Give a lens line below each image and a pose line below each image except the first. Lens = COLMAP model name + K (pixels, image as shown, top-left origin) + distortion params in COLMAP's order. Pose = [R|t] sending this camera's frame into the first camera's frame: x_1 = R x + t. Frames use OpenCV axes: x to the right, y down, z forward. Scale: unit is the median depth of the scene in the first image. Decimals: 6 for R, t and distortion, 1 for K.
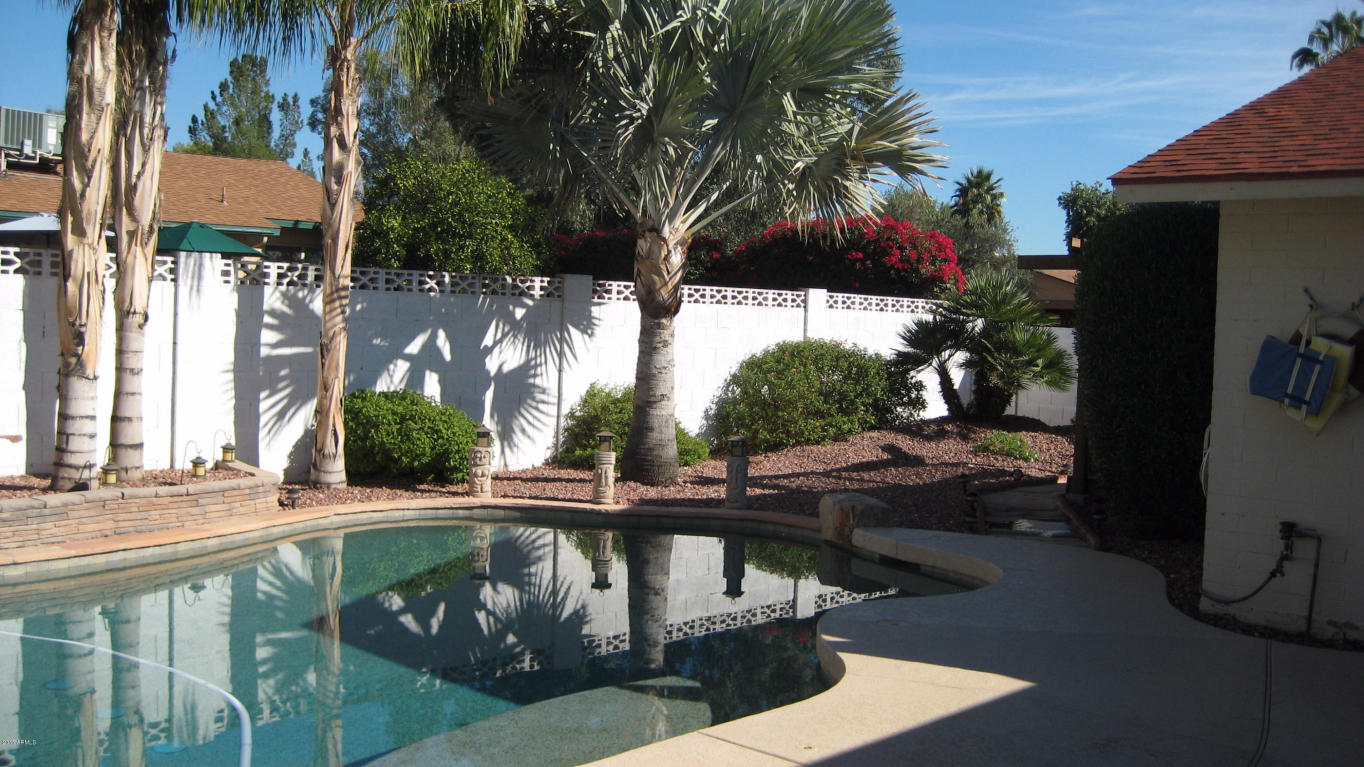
lens RADIAL K [[1433.7, 0, 681.4], [0, 1433.7, 379.4], [0, 0, 1]] dist [-0.104543, 0.000000]
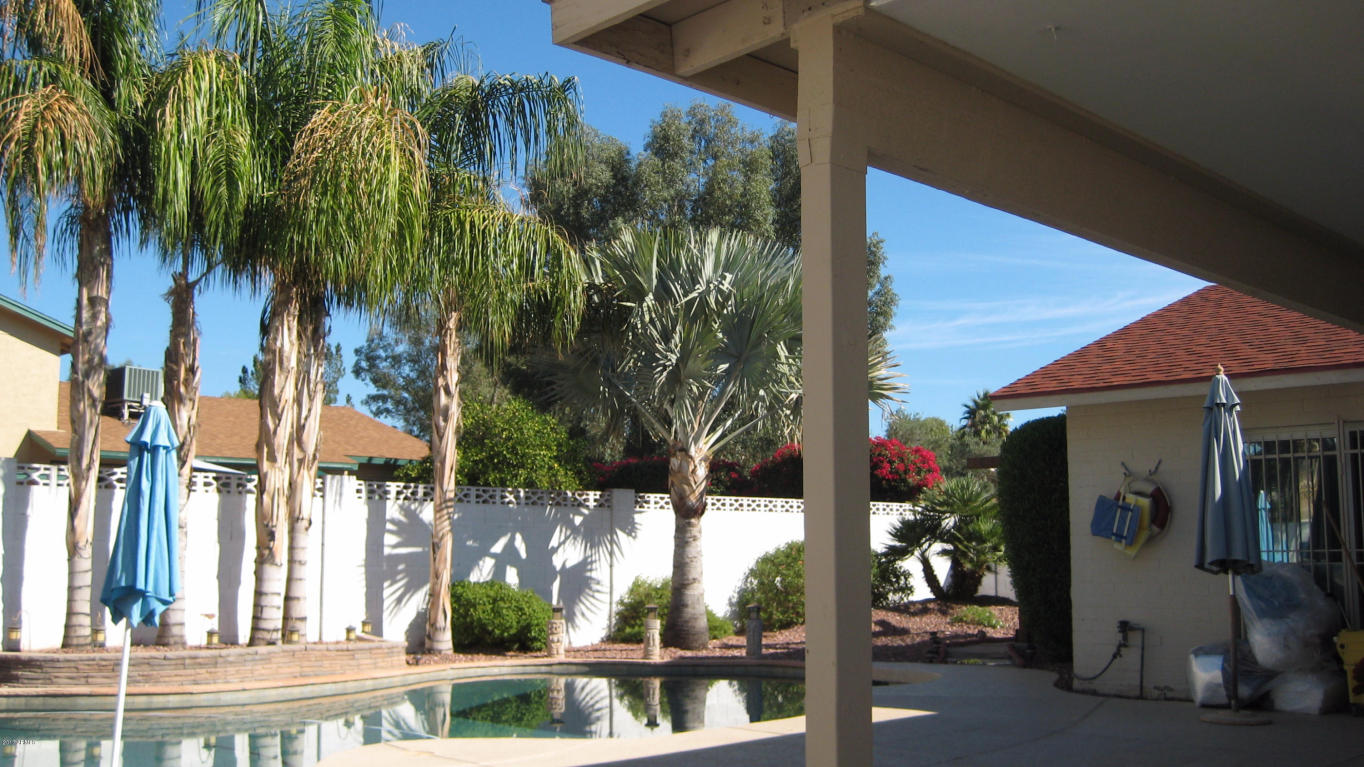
lens RADIAL K [[1433.7, 0, 671.8], [0, 1433.7, 369.3], [0, 0, 1]] dist [-0.104543, 0.000000]
pose [[0.999175, -0.035902, -0.018993, -0.002203], [0.032176, 0.985042, -0.169284, 0.042655], [0.024787, 0.168534, 0.985384, -0.286430]]
